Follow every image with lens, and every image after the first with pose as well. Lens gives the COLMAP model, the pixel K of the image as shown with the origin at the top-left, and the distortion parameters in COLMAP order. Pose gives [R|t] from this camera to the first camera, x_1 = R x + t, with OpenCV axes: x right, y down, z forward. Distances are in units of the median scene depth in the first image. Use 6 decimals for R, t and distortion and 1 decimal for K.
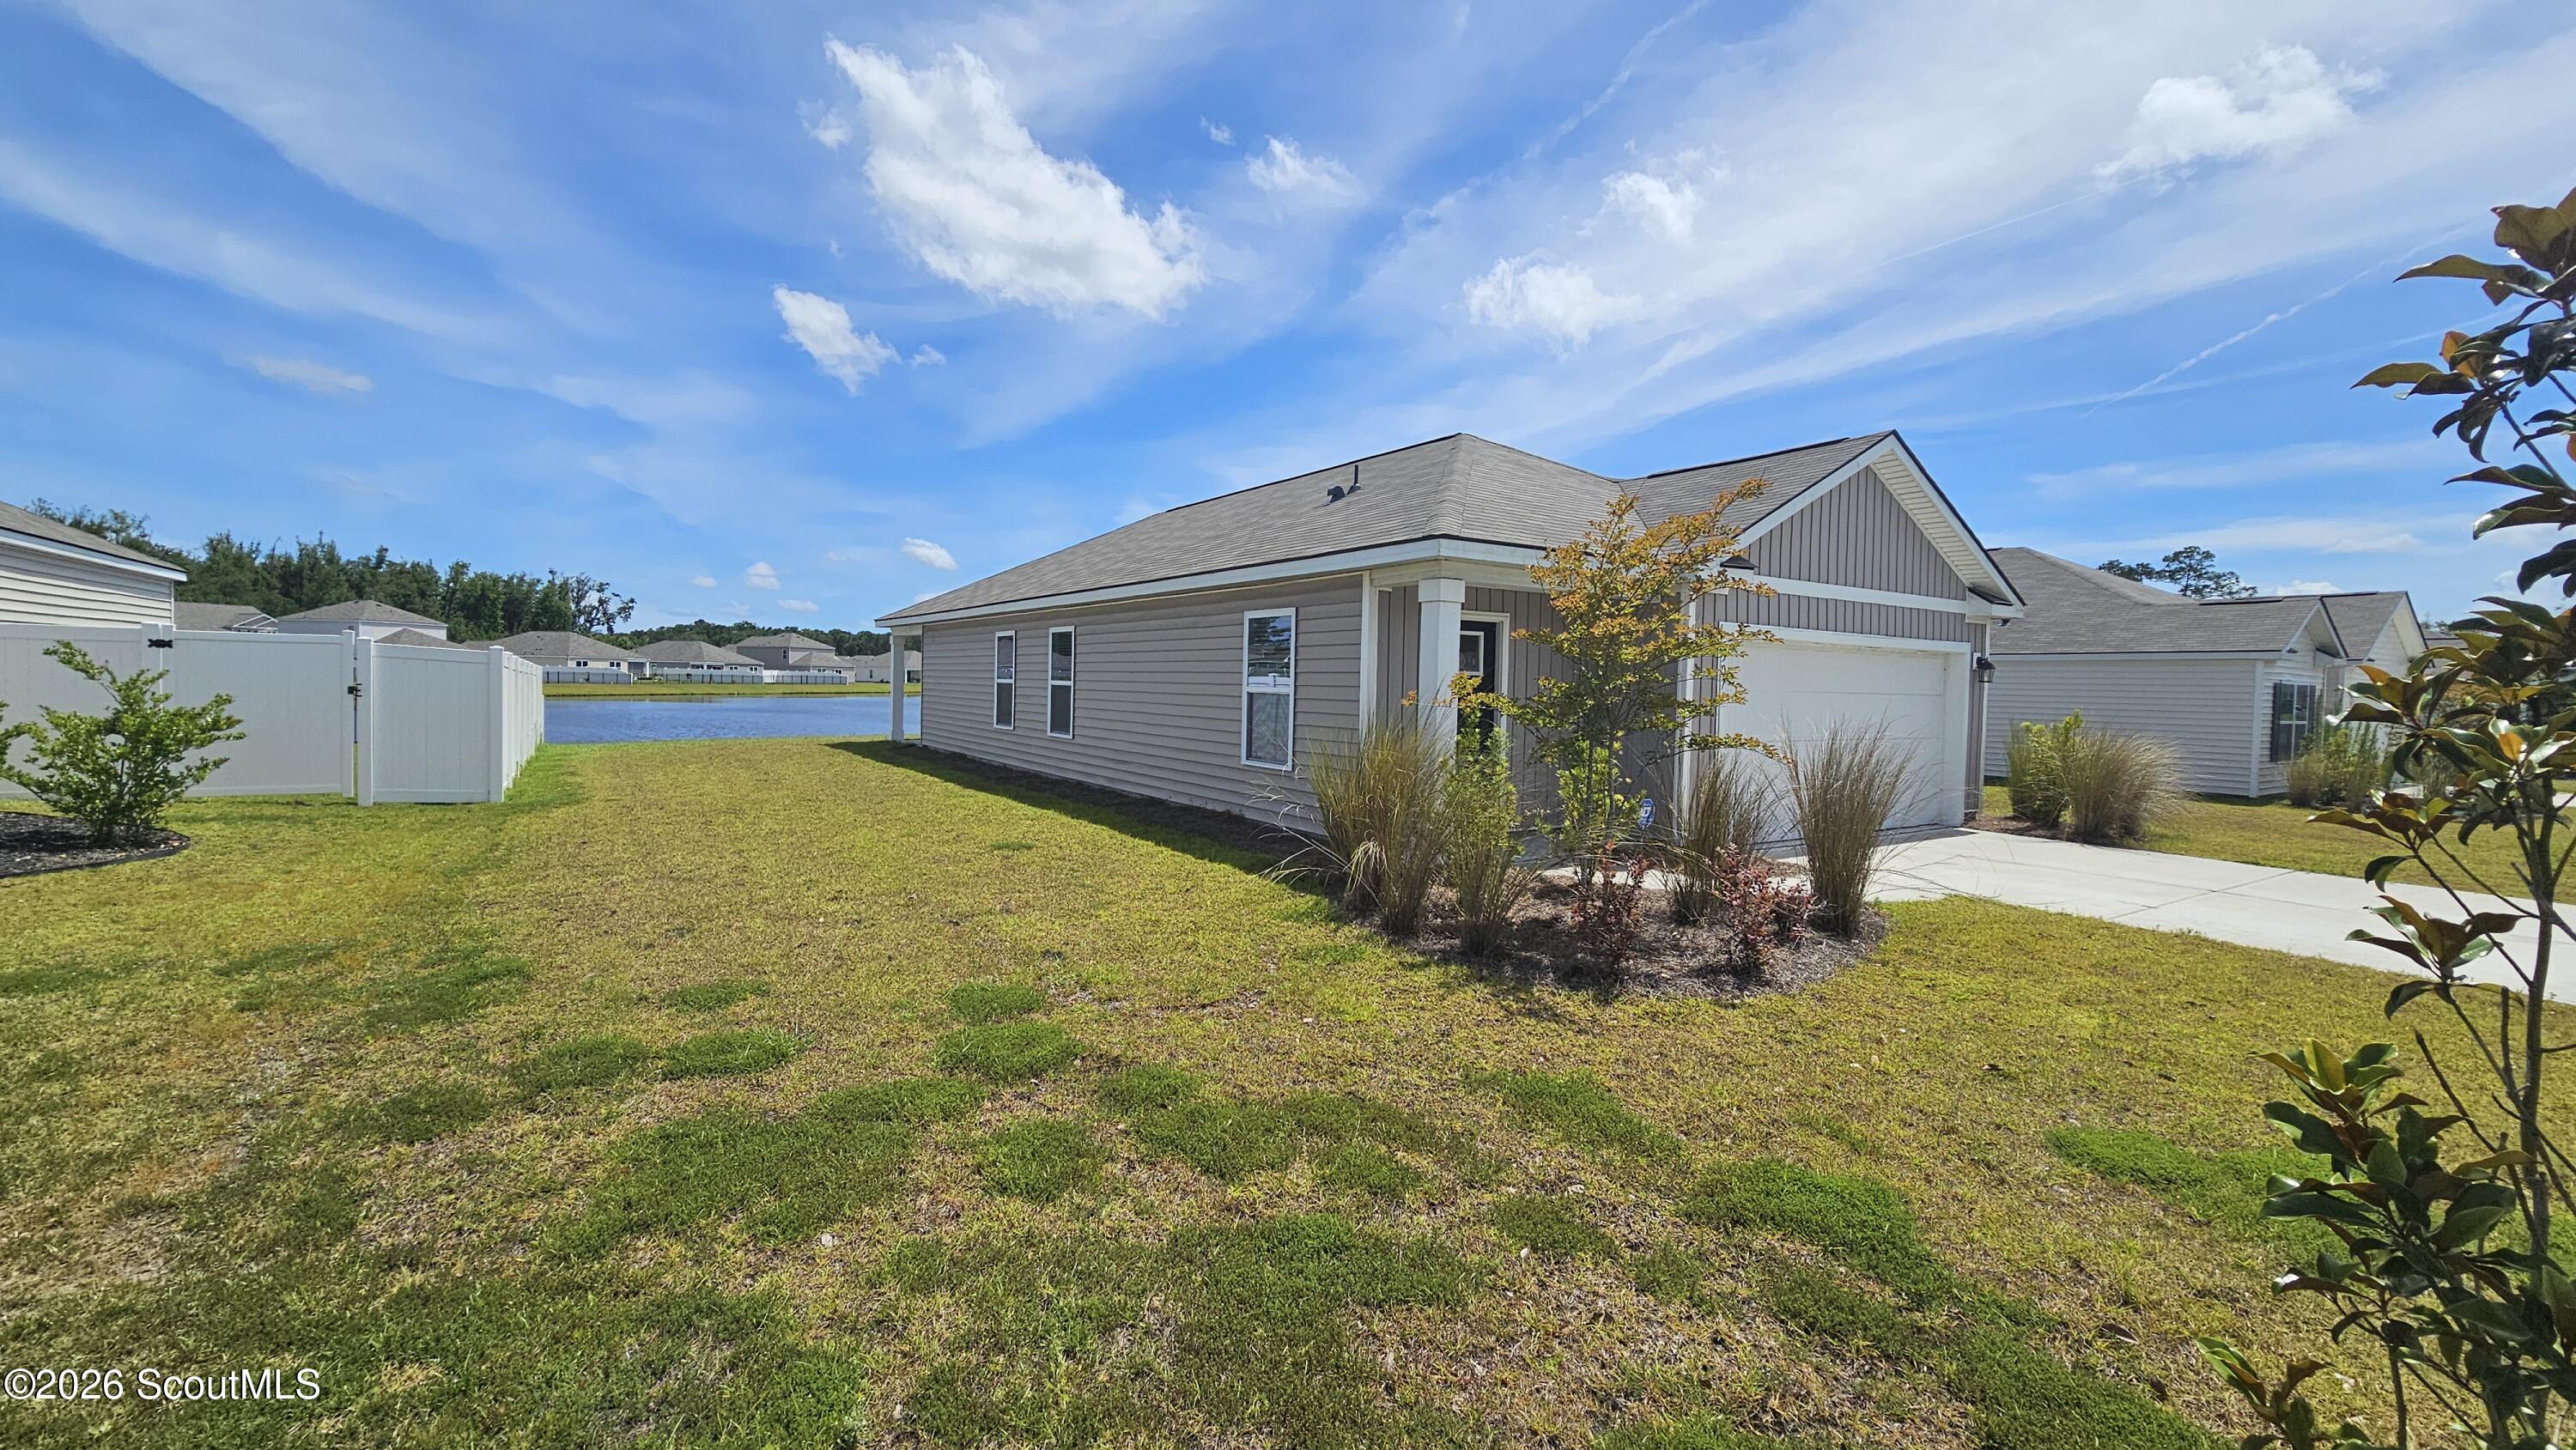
lens RADIAL K [[1050.2, 0, 1284.8], [0, 1050.2, 706.3], [0, 0, 1]] dist [-0.001127, -0.000027]
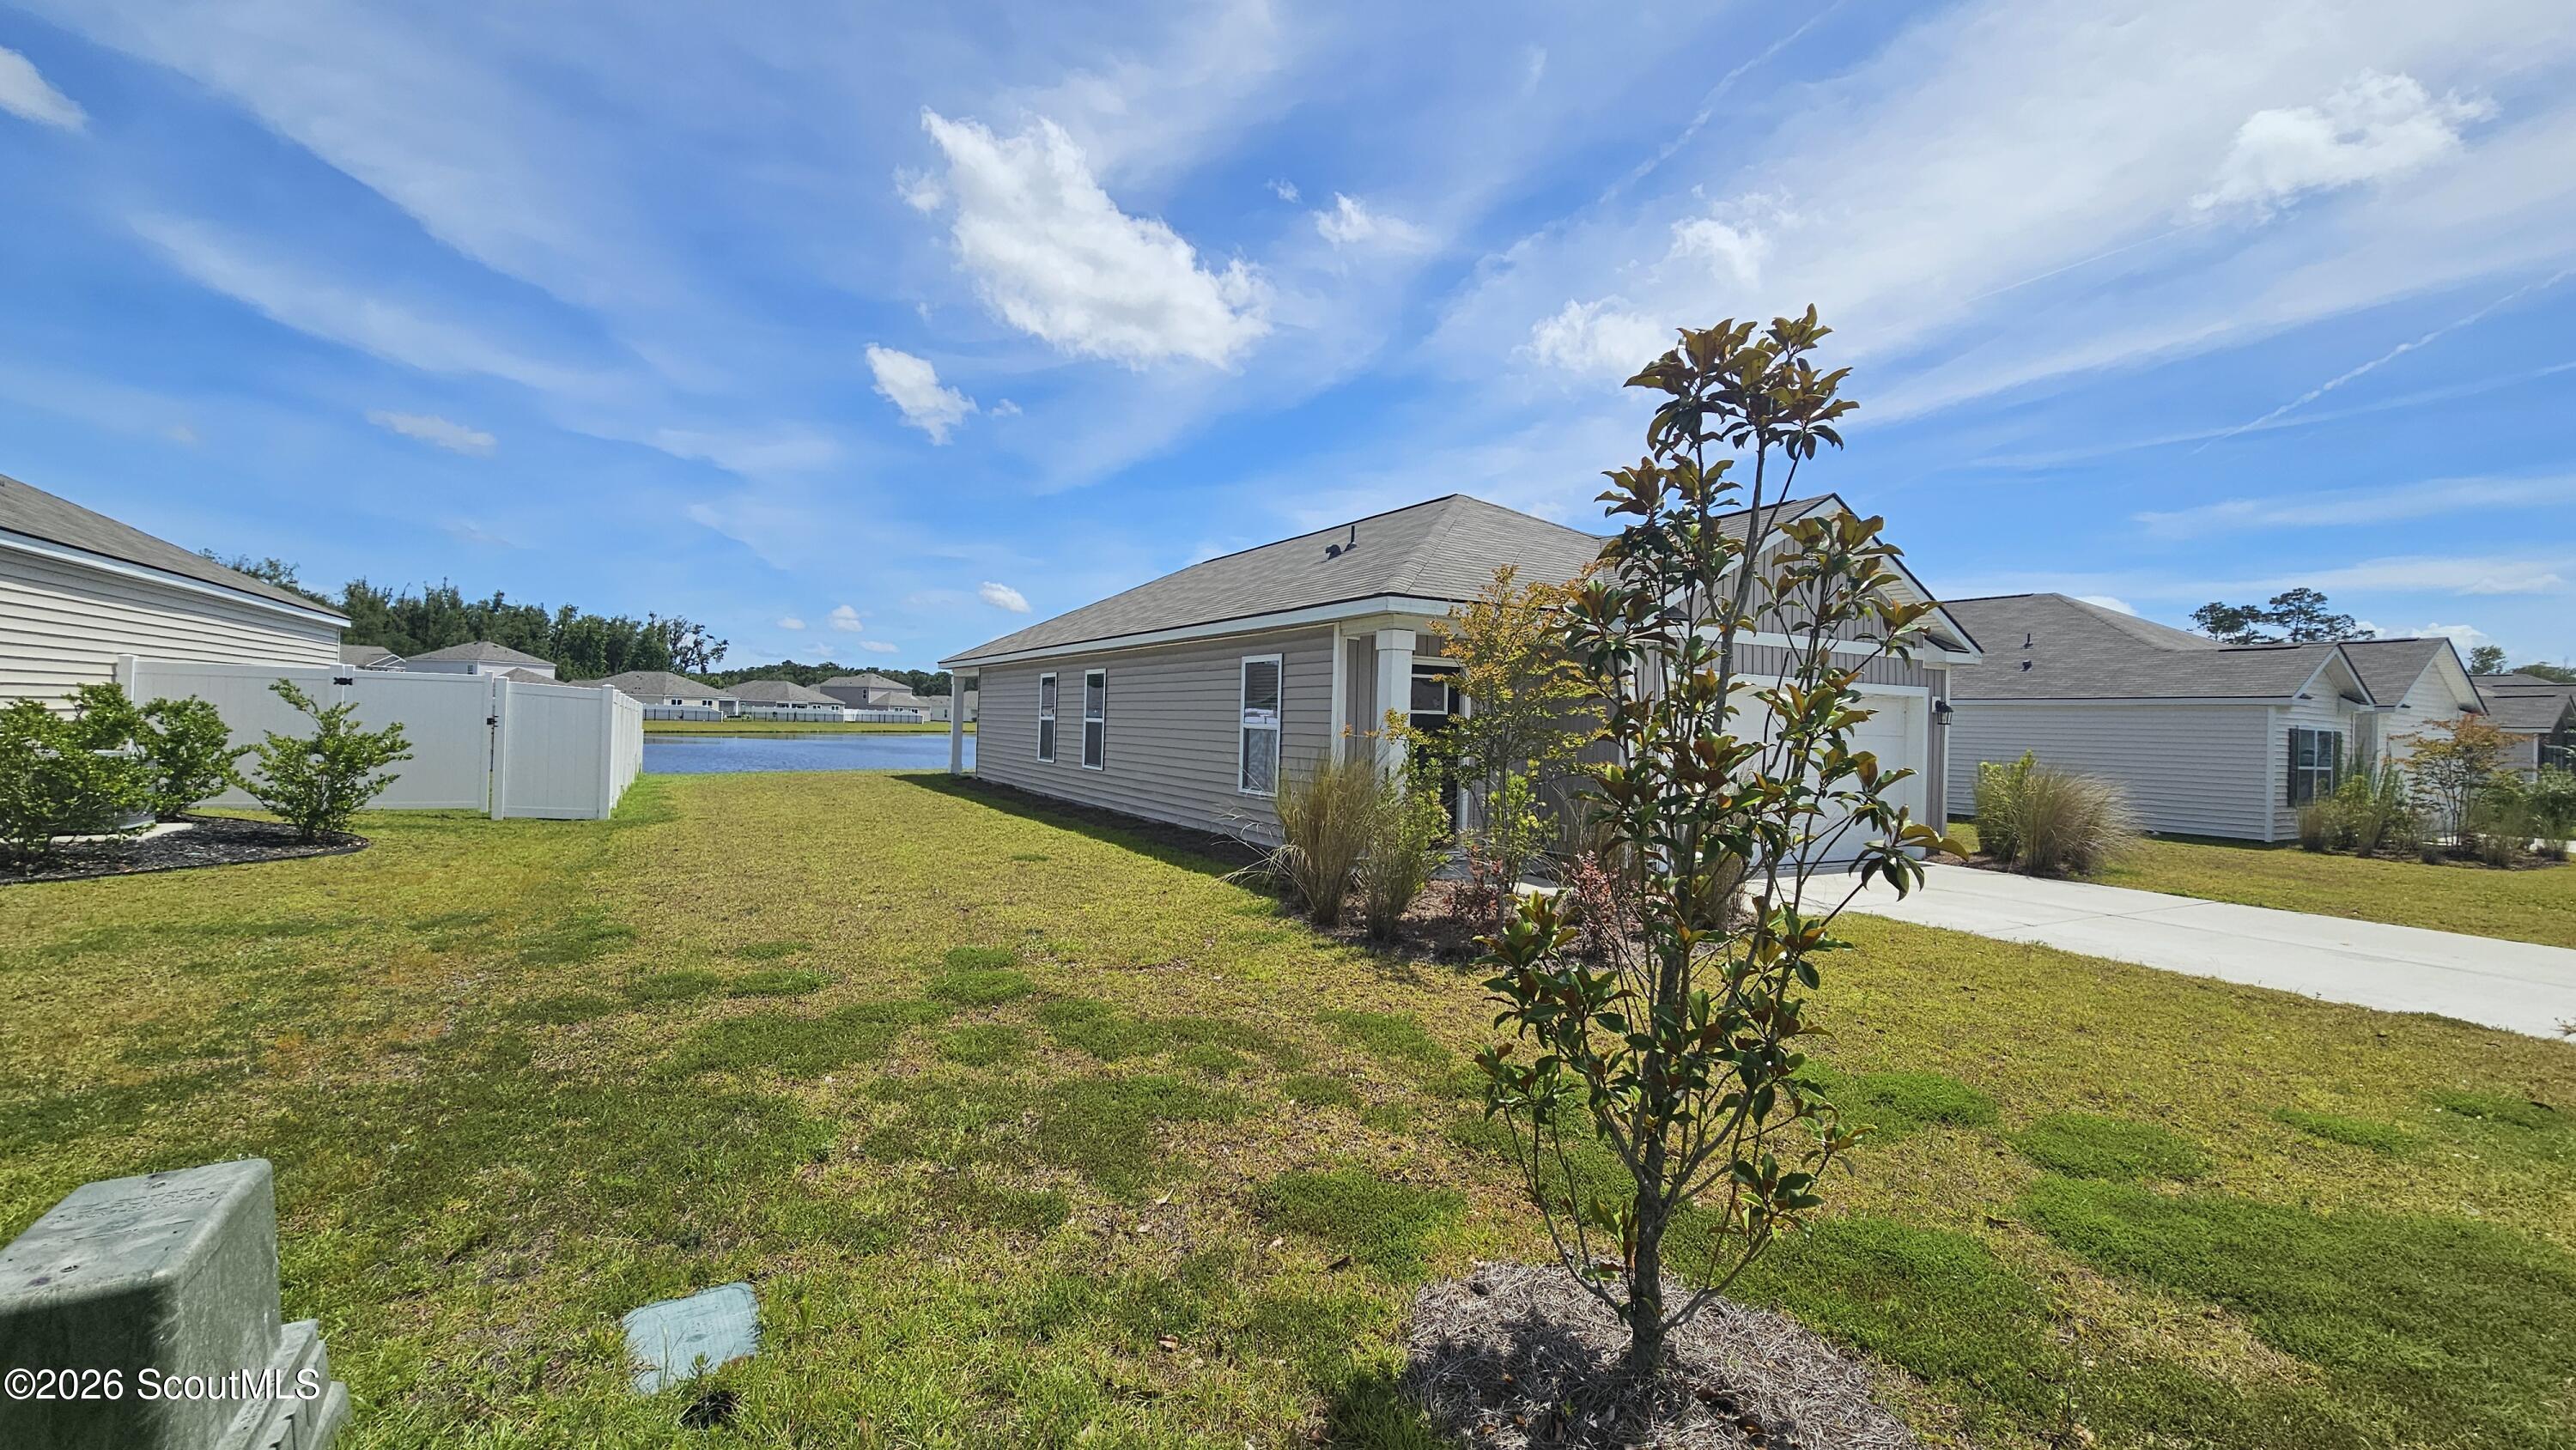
lens RADIAL K [[1055.4, 0, 1289.6], [0, 1055.4, 704.2], [0, 0, 1]] dist [-0.001540, -0.000785]
pose [[0.998006, 0.005291, -0.062899, 0.055874], [-0.007937, 0.999091, -0.041890, 0.005394], [0.062620, 0.042306, 0.997140, -0.086554]]
